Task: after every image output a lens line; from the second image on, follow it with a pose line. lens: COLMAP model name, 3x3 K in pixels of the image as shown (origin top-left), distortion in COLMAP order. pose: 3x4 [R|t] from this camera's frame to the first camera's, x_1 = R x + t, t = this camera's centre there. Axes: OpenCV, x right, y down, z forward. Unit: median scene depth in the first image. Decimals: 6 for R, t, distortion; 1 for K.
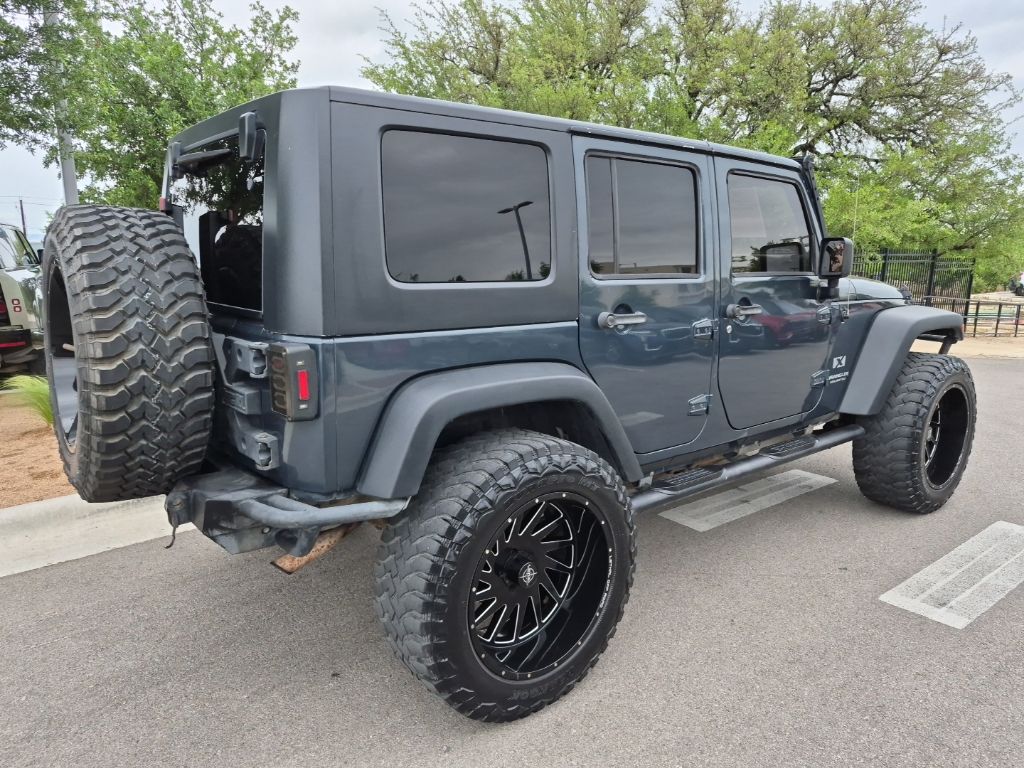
lens RADIAL K [[710.6, 0, 512.3], [0, 710.6, 392.7], [0, 0, 1]] dist [0.072232, -0.078719]
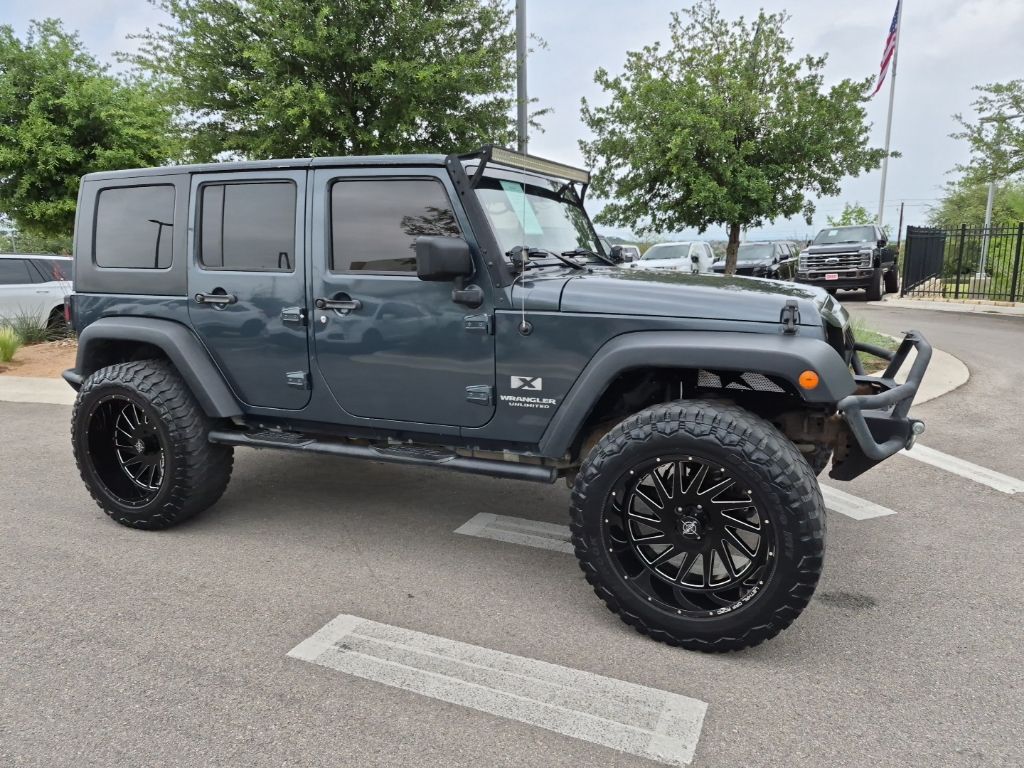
lens RADIAL K [[715.3, 0, 515.5], [0, 715.3, 374.3], [0, 0, 1]] dist [0.076007, -0.075797]
pose [[0.452644, 0.145240, -0.879784, 1.676973], [-0.165960, 0.983128, 0.076915, -0.163082], [0.876111, 0.111194, 0.469111, 0.858007]]
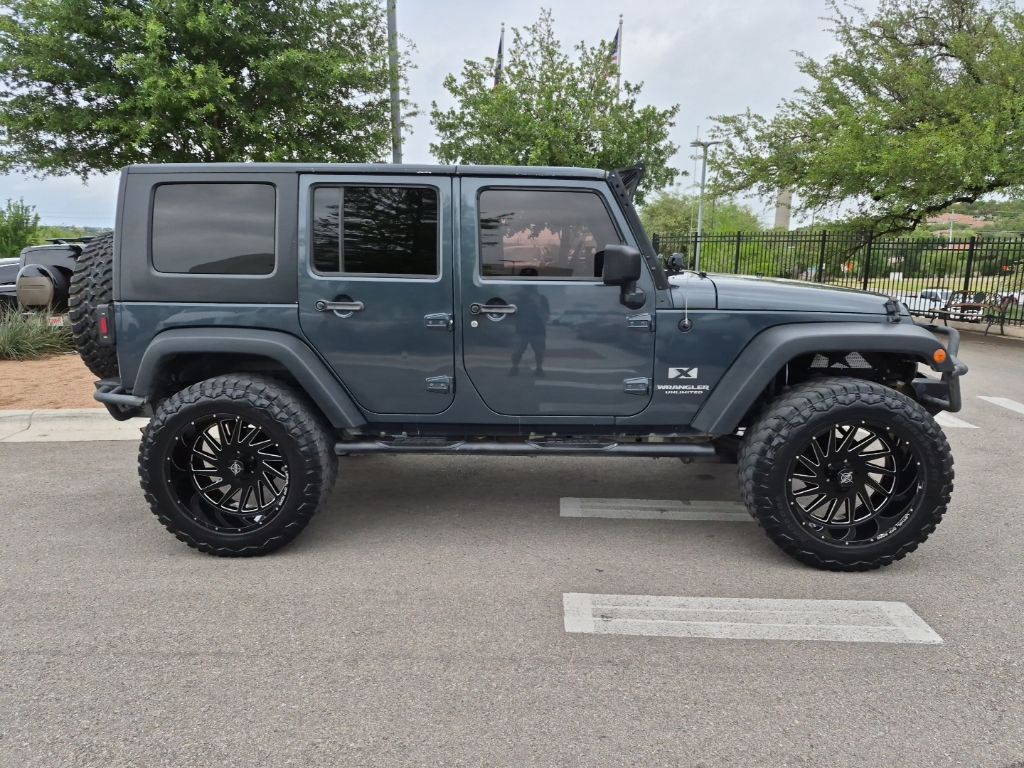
lens RADIAL K [[710.6, 0, 512.3], [0, 710.6, 392.7], [0, 0, 1]] dist [0.072232, -0.078719]
pose [[0.749841, 0.129026, -0.648915, 1.290587], [-0.128324, 0.990537, 0.048670, -0.048429], [0.649054, 0.046776, 0.759303, 0.190856]]
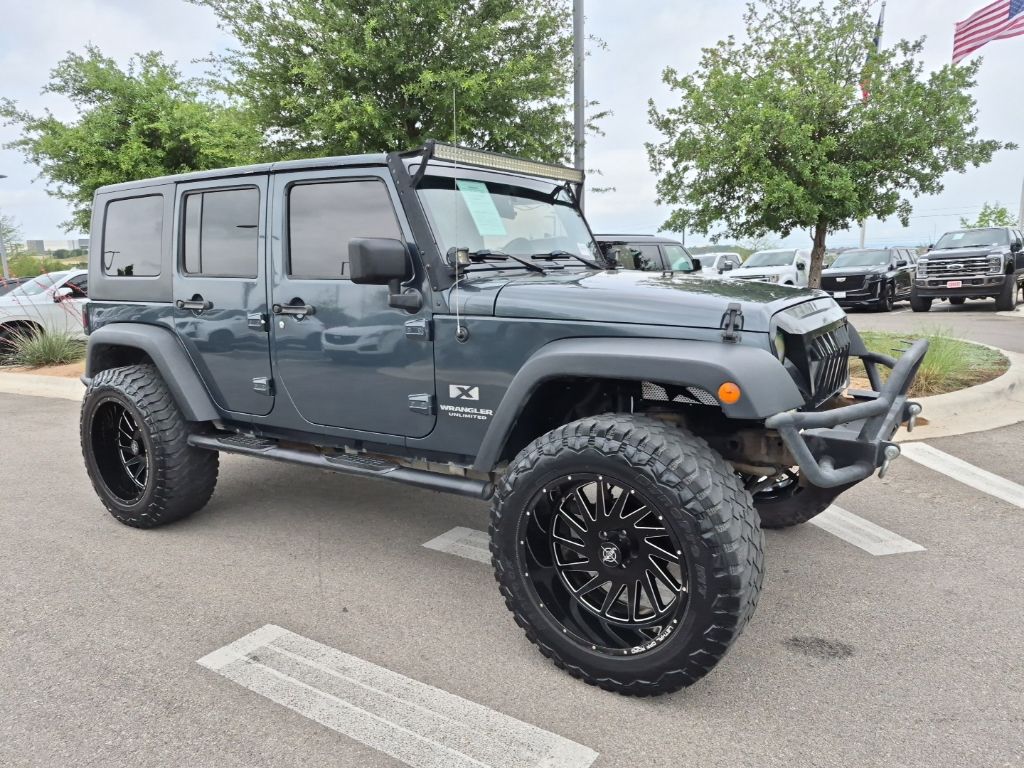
lens RADIAL K [[715.0, 0, 507.6], [0, 715.0, 384.5], [0, 0, 1]] dist [0.073674, -0.071229]
pose [[0.301782, 0.149020, -0.941658, 1.716595], [-0.167108, 0.980685, 0.101642, -0.197368], [0.938617, 0.126684, 0.320856, 1.133771]]
